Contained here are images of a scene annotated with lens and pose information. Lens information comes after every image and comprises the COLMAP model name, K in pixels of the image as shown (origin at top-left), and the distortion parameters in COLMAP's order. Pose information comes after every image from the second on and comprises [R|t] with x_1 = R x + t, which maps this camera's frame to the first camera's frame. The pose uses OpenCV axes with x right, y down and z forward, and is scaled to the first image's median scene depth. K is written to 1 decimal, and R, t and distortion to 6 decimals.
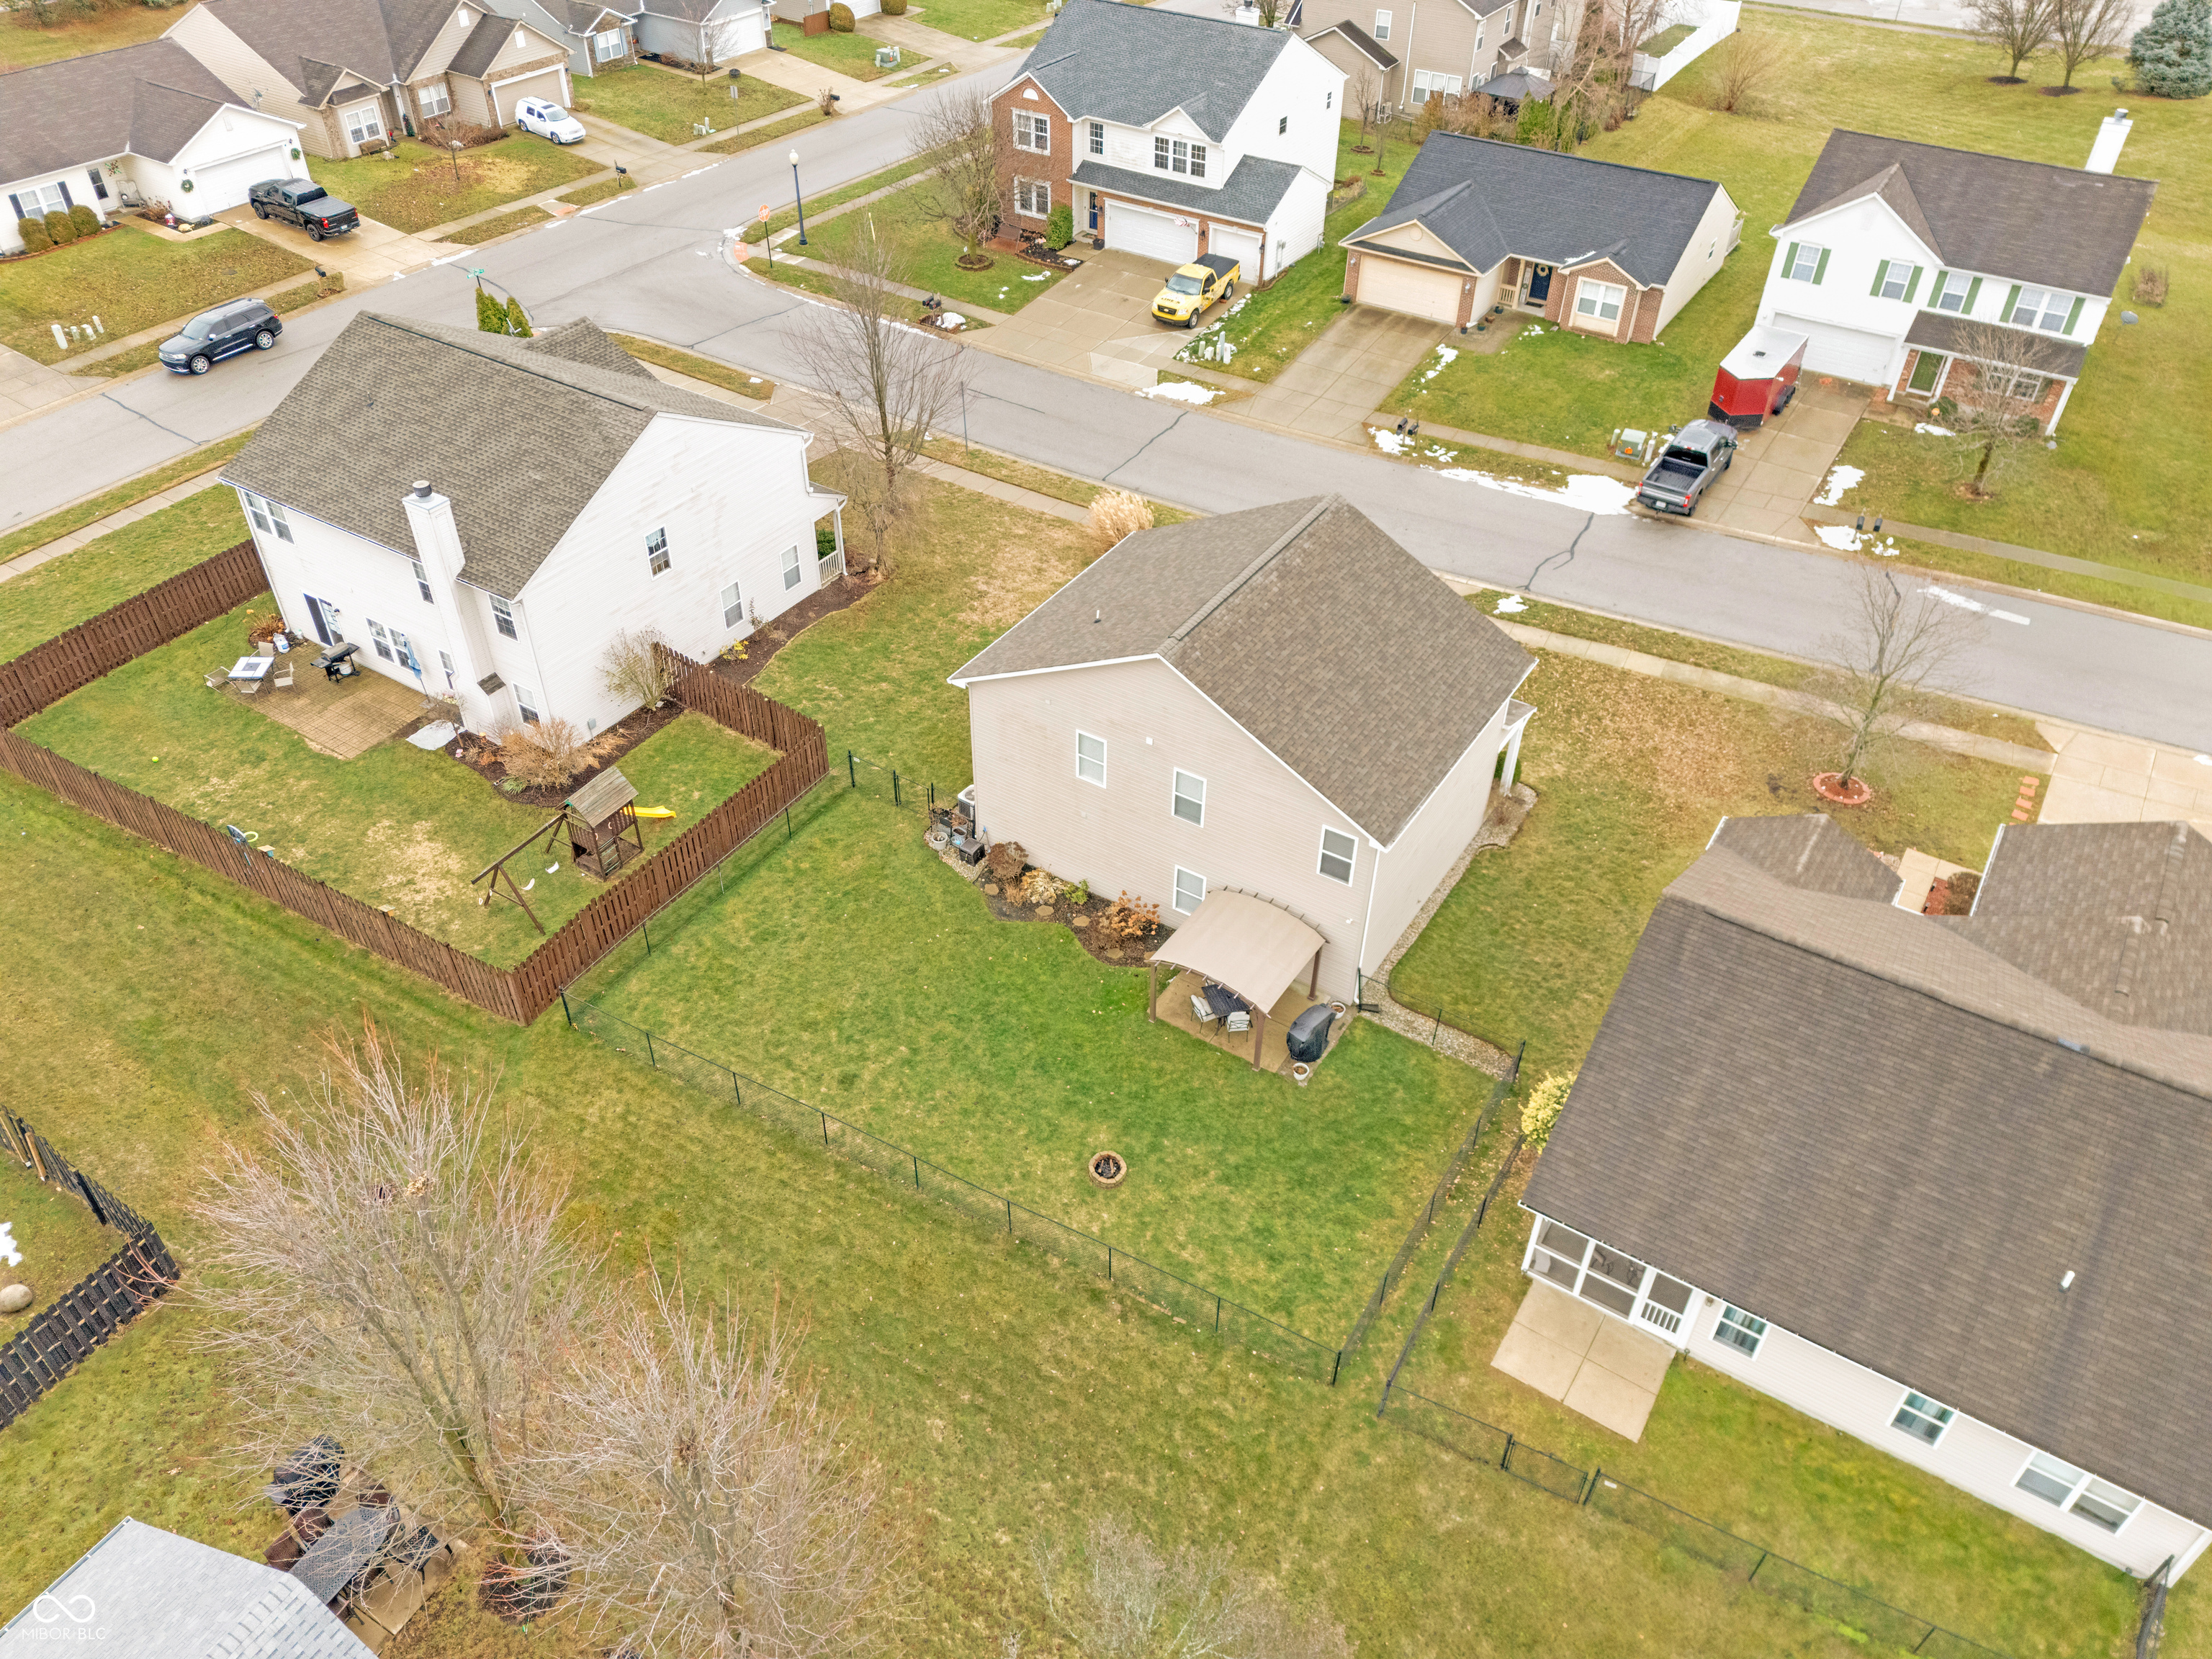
lens RADIAL K [[1615.2, 0, 1106.0], [0, 1615.2, 829.5], [0, 0, 1]] dist [0.074519, -0.067585]
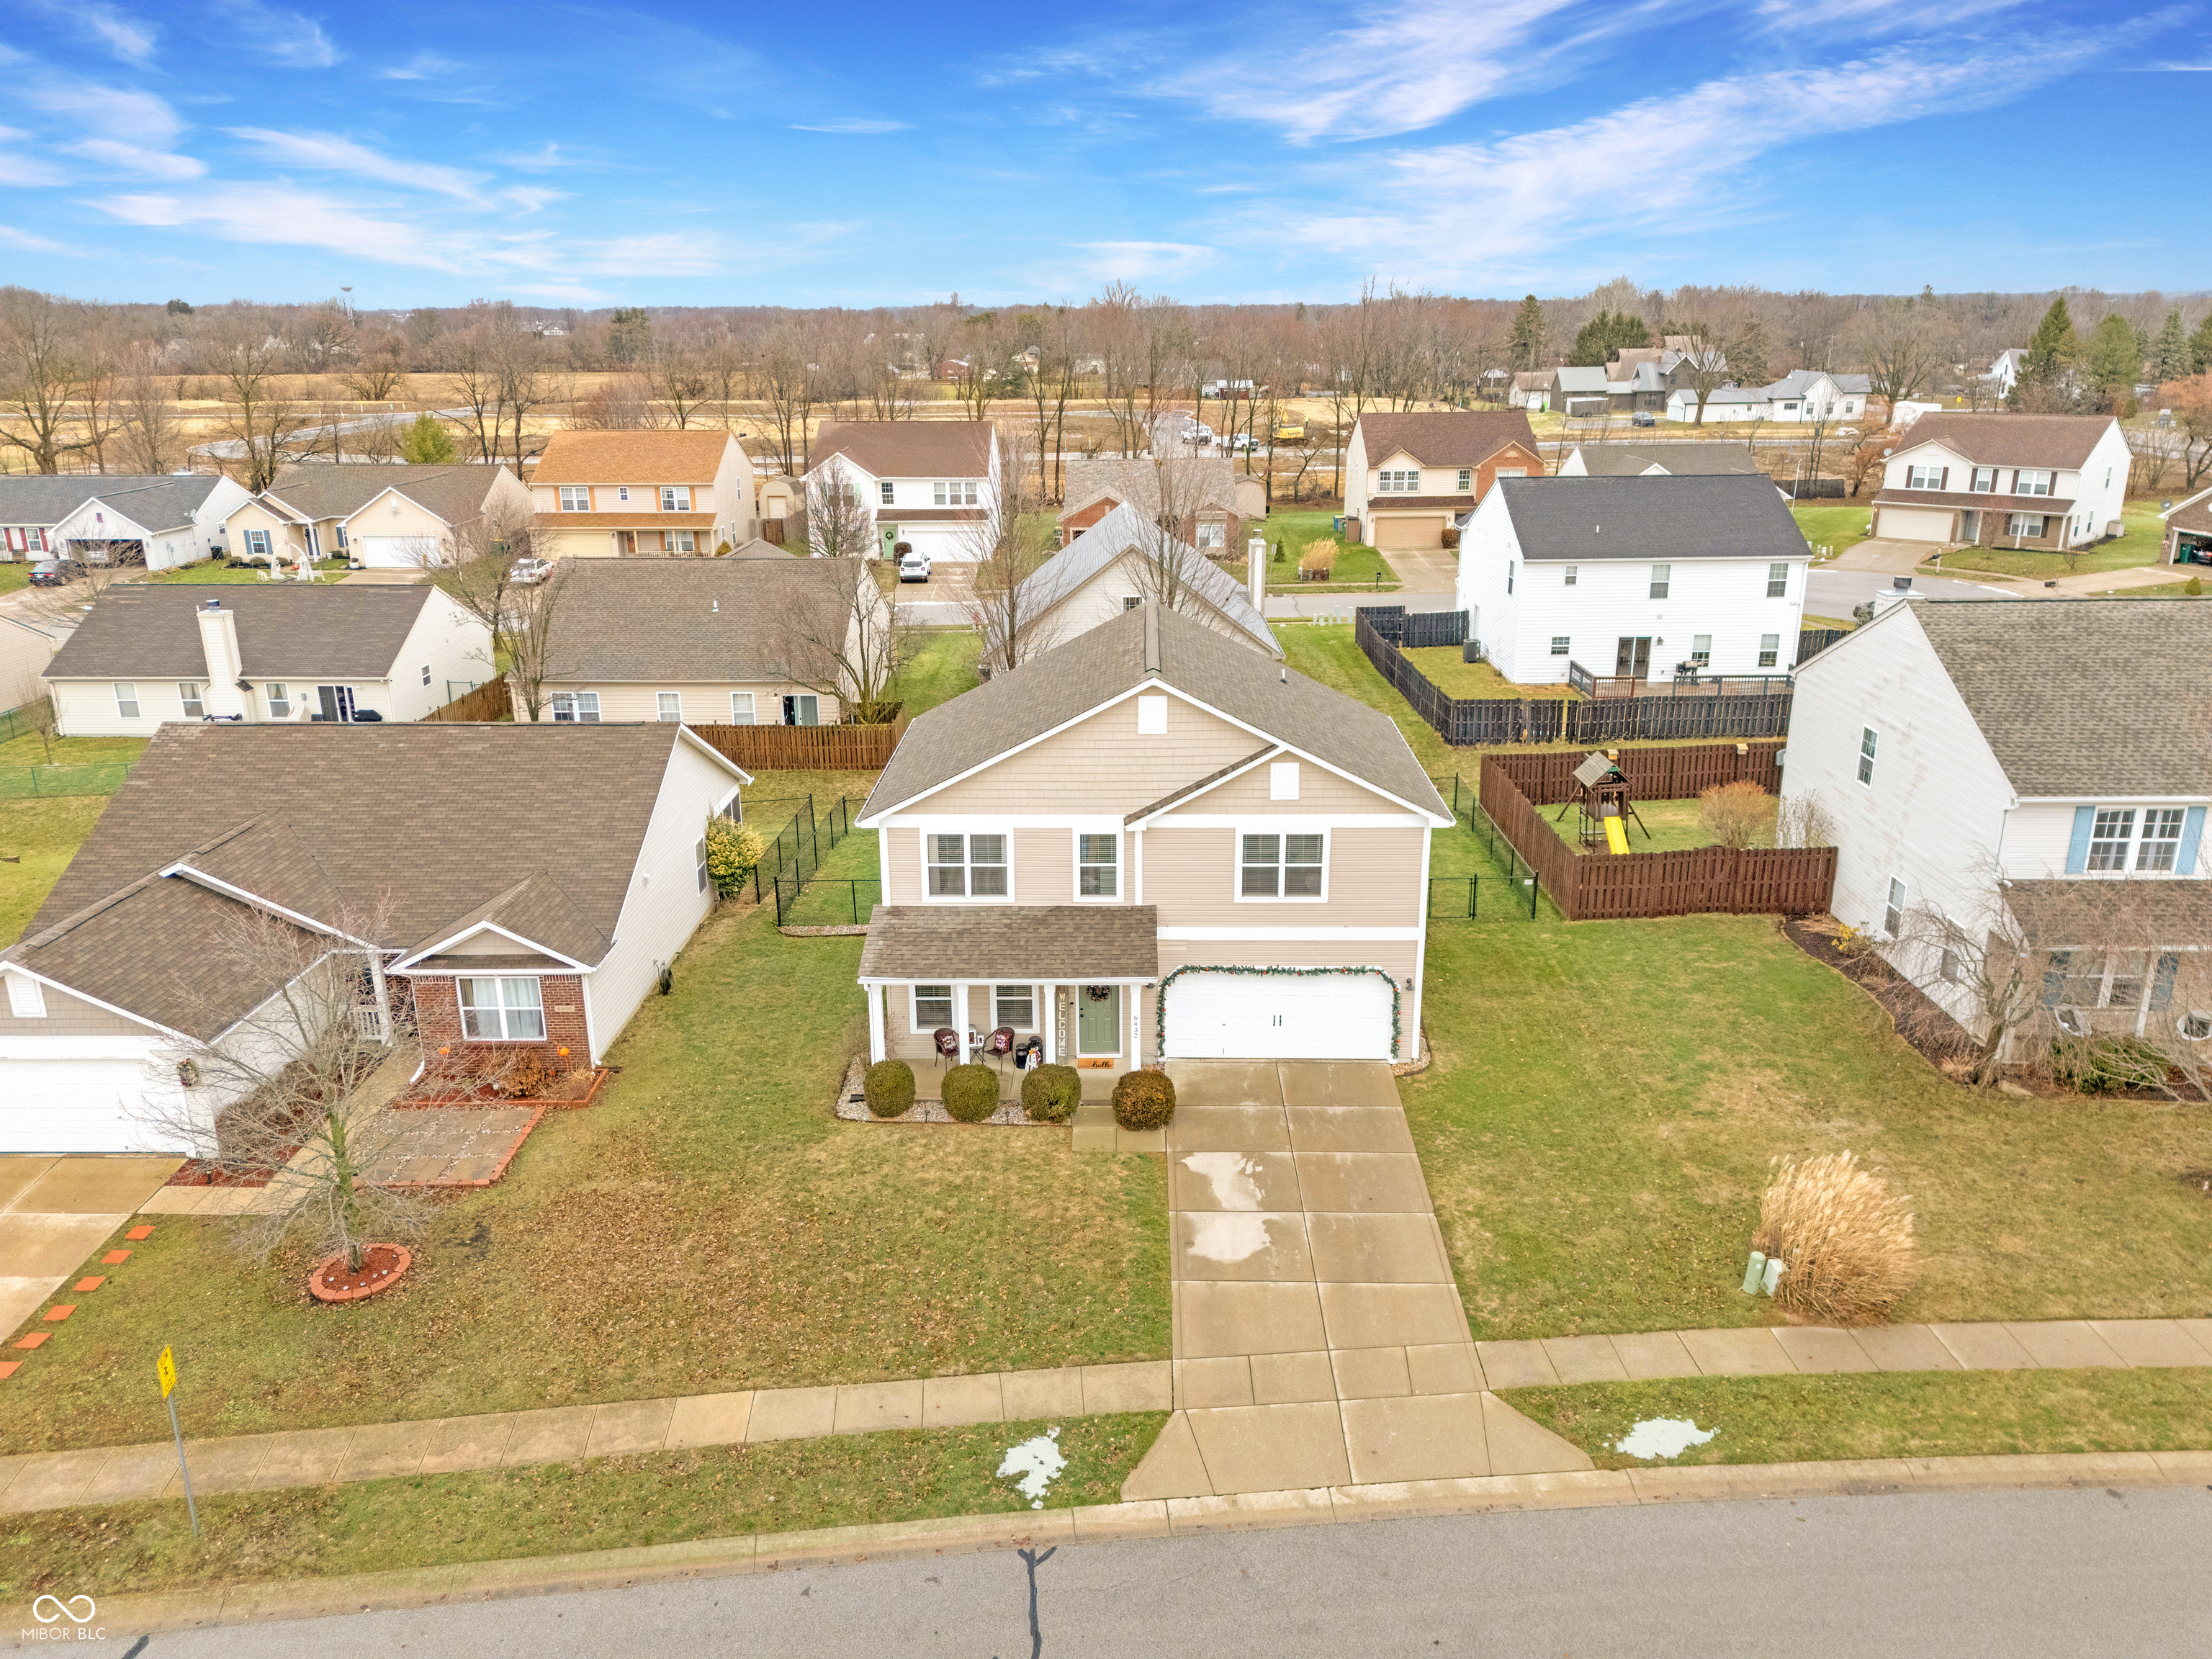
lens RADIAL K [[1615.2, 0, 1106.0], [0, 1615.2, 829.5], [0, 0, 1]] dist [0.074519, -0.067585]
pose [[-0.853892, 0.150655, -0.498168, 0.361033], [-0.333587, 0.576283, 0.746068, -0.476808], [0.399485, 0.803244, -0.441827, 0.912709]]
